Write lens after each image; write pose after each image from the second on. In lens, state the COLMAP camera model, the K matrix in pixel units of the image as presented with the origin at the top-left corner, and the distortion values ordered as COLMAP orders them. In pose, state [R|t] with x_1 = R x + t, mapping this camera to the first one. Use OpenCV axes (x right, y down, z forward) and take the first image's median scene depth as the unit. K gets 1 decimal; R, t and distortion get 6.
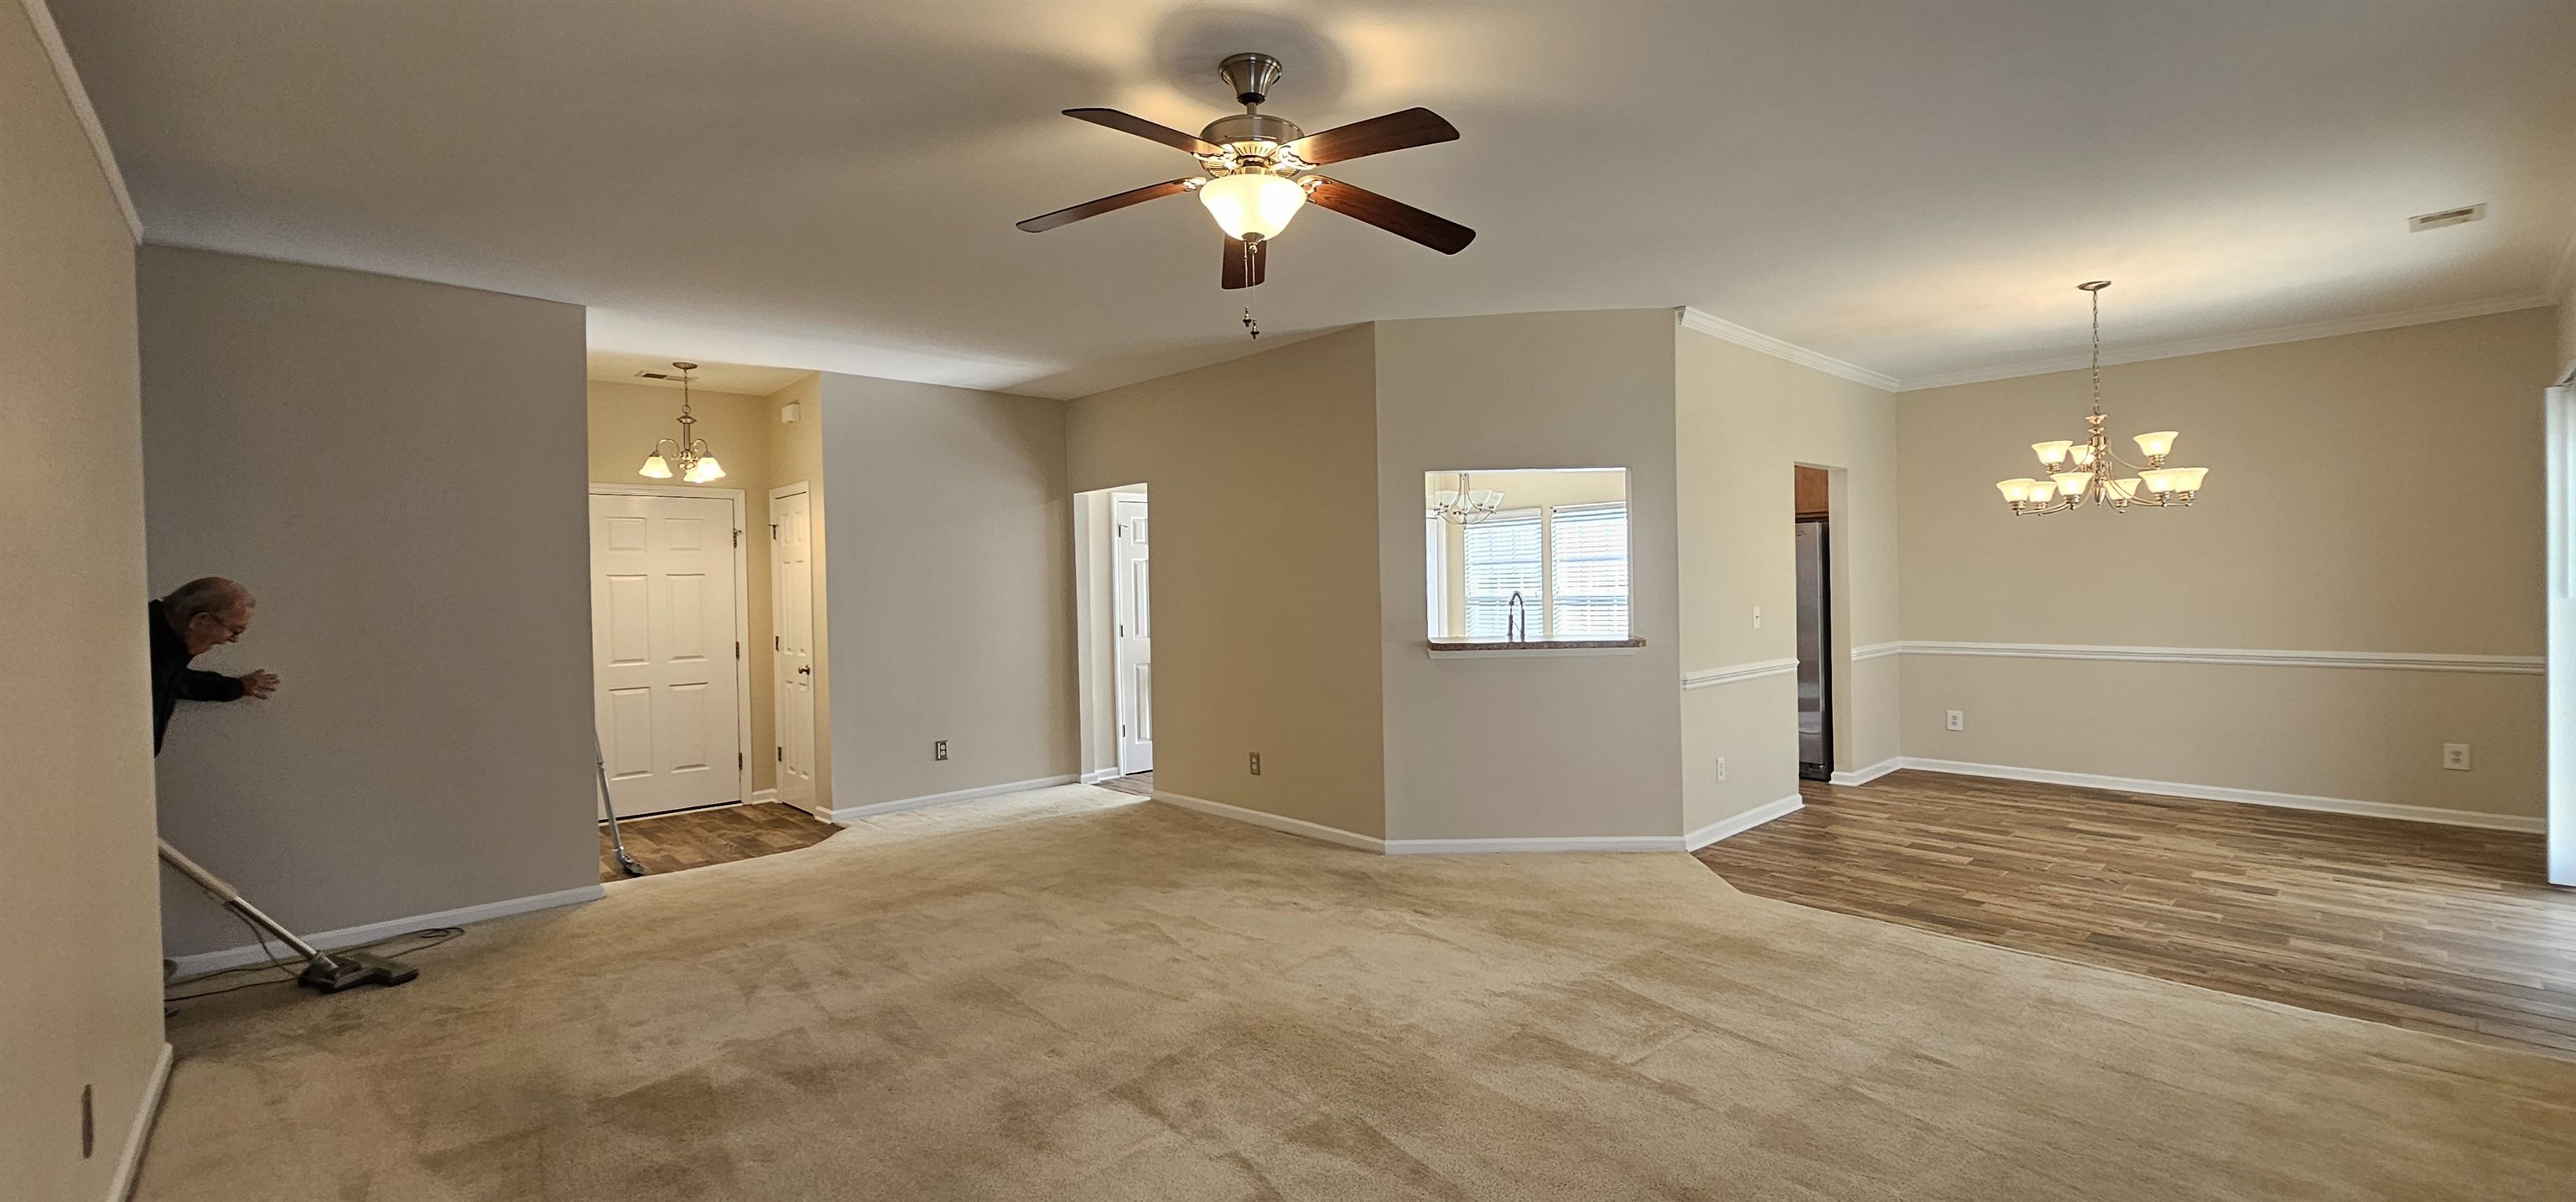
lens RADIAL K [[1065.3, 0, 1285.7], [0, 1065.3, 589.2], [0, 0, 1]] dist [-0.001564, -0.000472]
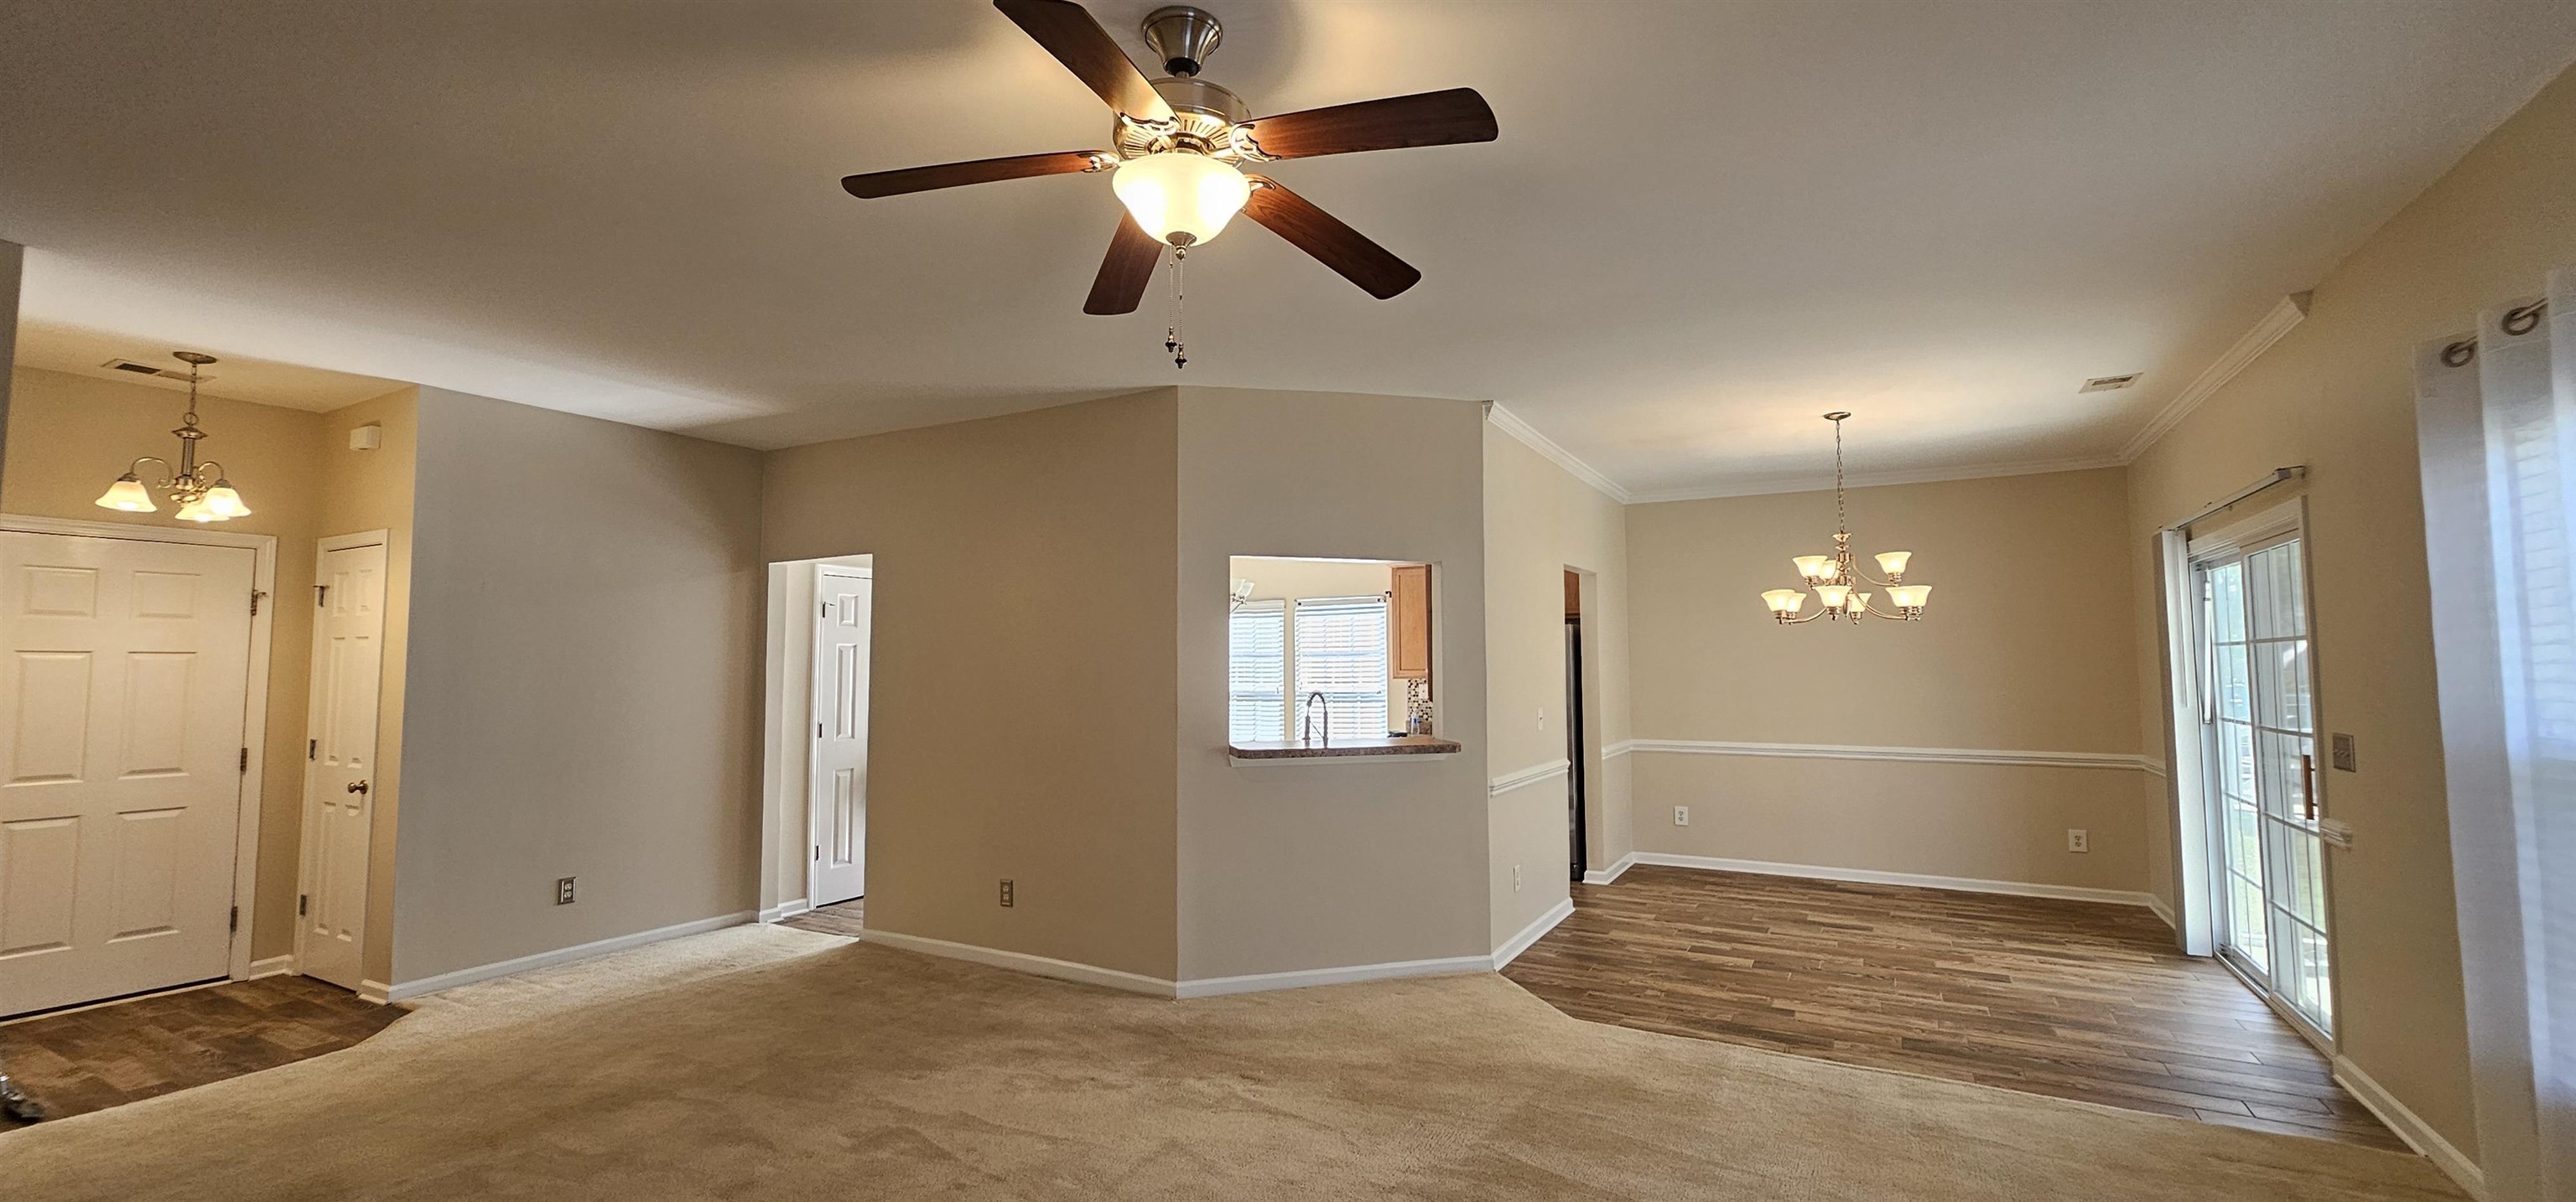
lens RADIAL K [[1065.3, 0, 1288.5], [0, 1065.3, 592.5], [0, 0, 1]] dist [-0.001564, -0.000472]
pose [[0.952049, 0.037886, 0.303592, -0.094270], [-0.013462, 0.996530, -0.082142, -0.007113], [-0.305650, 0.074116, 0.949255, 0.139122]]
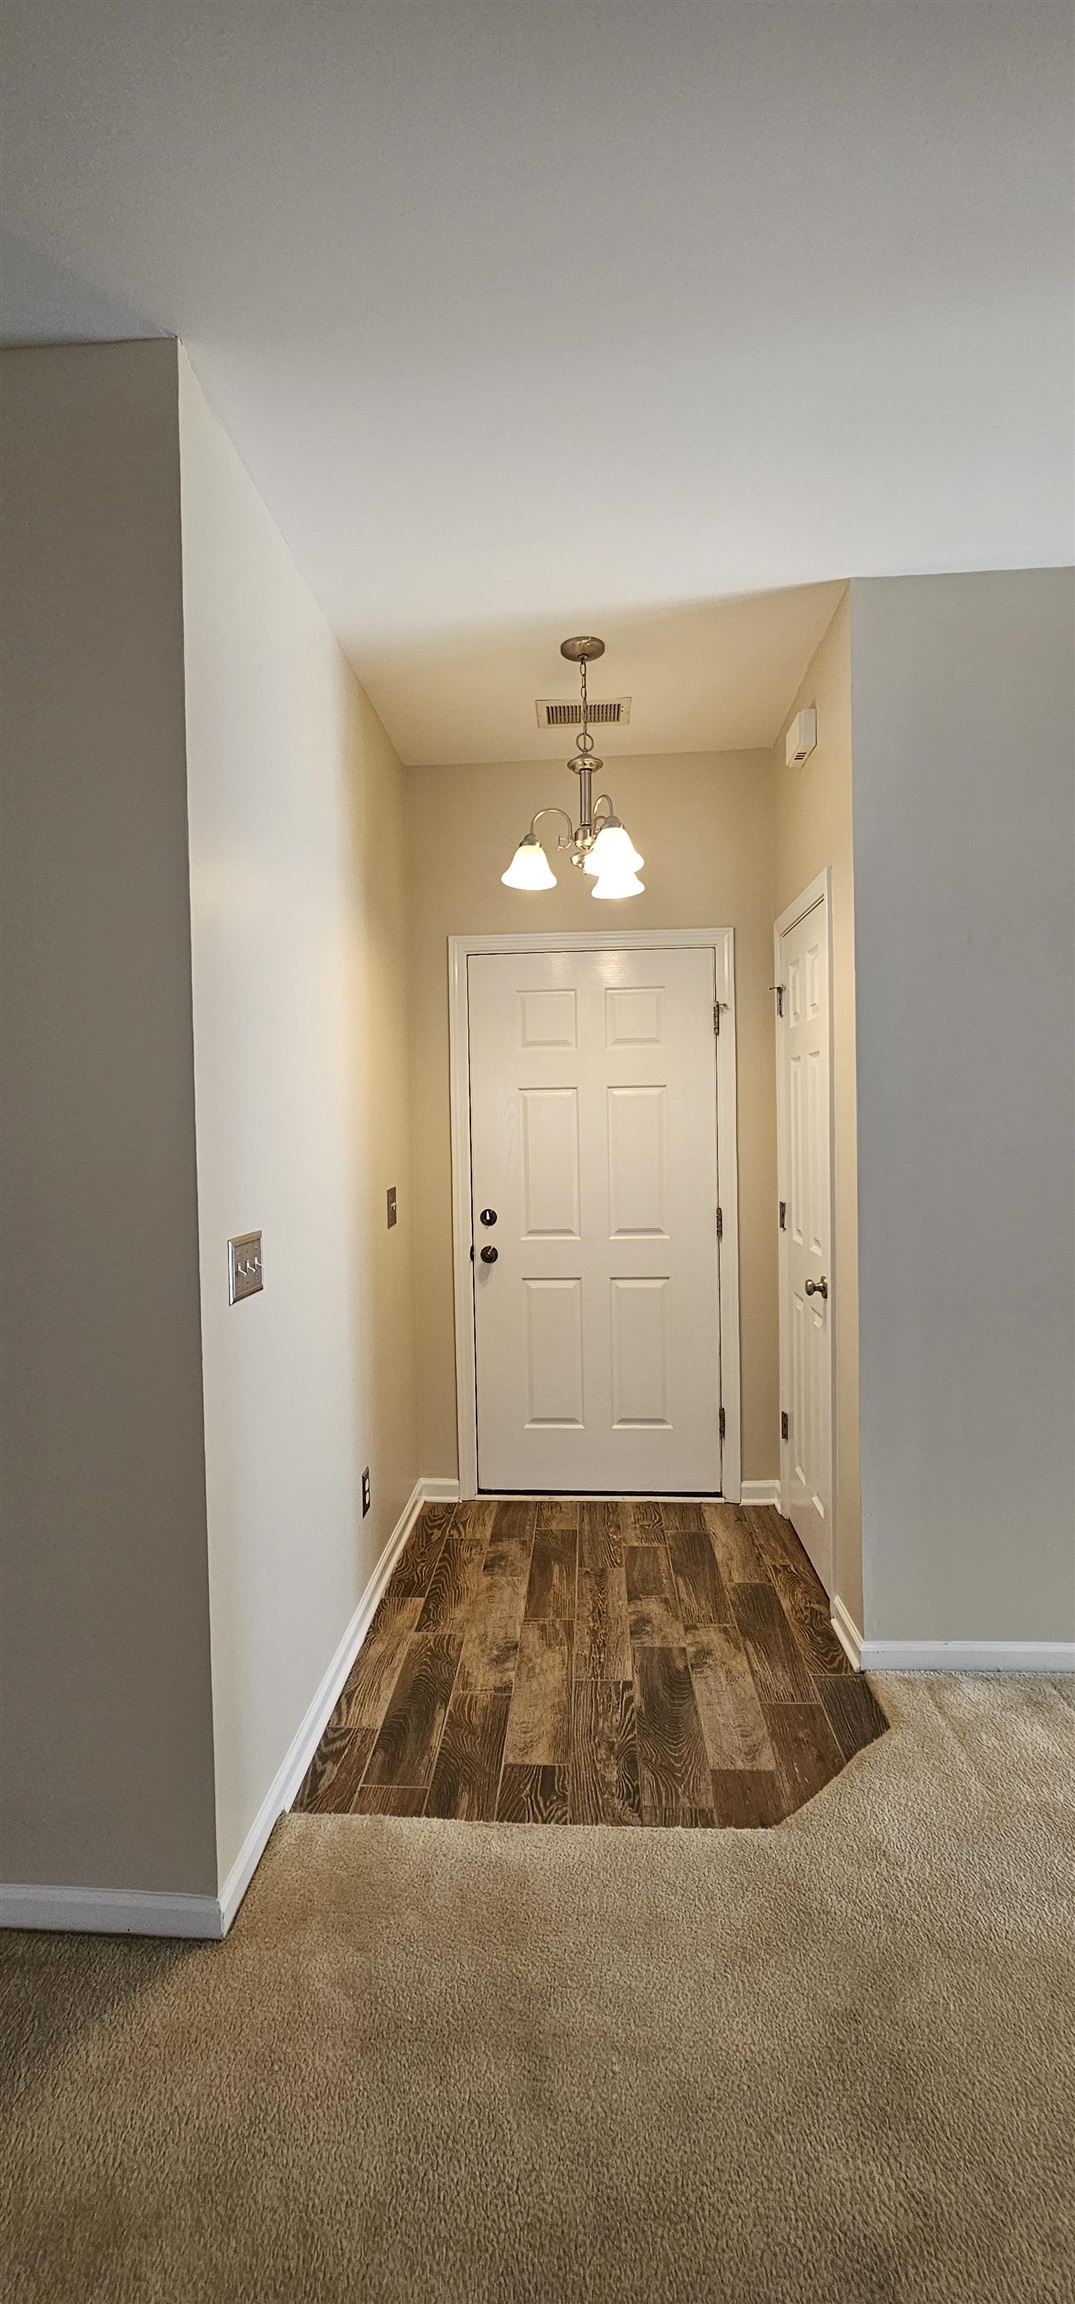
lens RADIAL K [[953.0, 0, 540.2], [0, 953.0, 1146.4], [0, 0, 1]] dist [-0.001564, -0.000472]
pose [[0.698258, 0.026698, -0.715349, -0.309042], [0.002075, 0.999225, 0.039318, -0.002207], [0.715844, -0.028938, 0.697661, 0.801815]]
